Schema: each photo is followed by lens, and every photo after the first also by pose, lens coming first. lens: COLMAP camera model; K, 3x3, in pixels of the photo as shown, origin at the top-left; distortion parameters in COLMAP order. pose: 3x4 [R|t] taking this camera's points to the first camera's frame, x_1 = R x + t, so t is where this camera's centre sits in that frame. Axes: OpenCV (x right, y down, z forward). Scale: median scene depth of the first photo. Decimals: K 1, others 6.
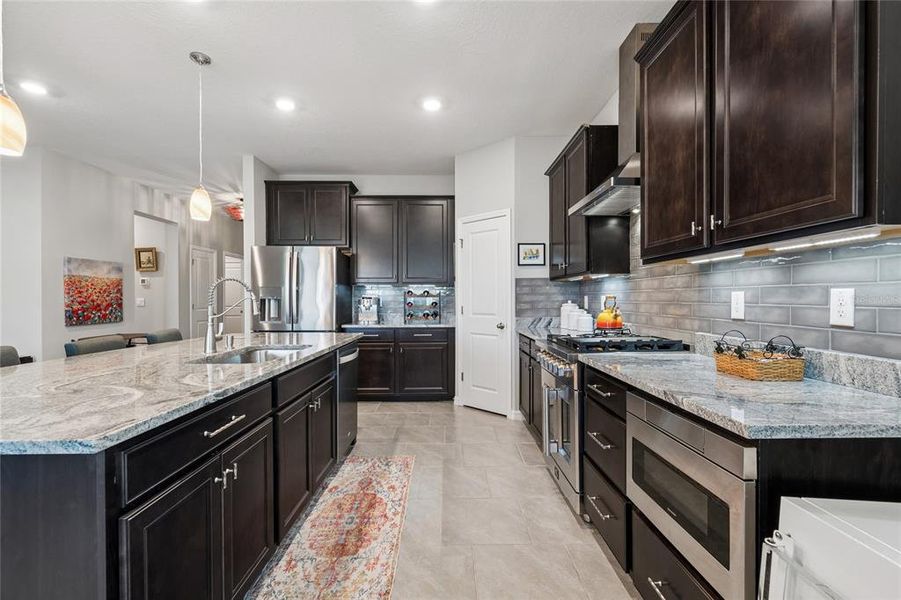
lens RADIAL K [[398.4, 0, 454.4], [0, 398.4, 298.3], [0, 0, 1]] dist [0.004056, -0.002360]
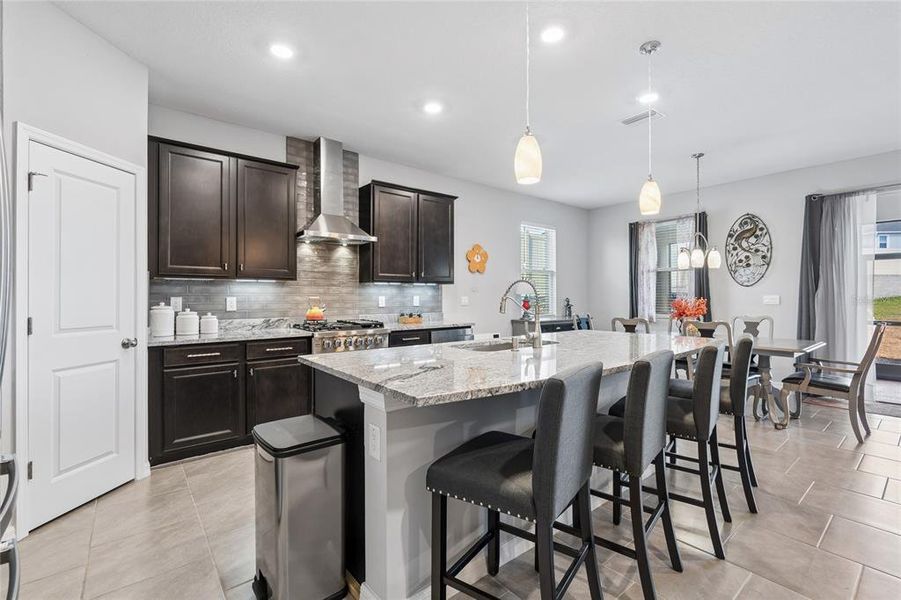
lens RADIAL K [[398.4, 0, 453.1], [0, 398.4, 301.6], [0, 0, 1]] dist [0.004056, -0.002360]
pose [[-0.619938, -0.000372, 0.784651, -0.711443], [0.006058, 0.999968, 0.005260, 0.002942], [-0.784627, 0.008014, -0.619916, 0.998538]]
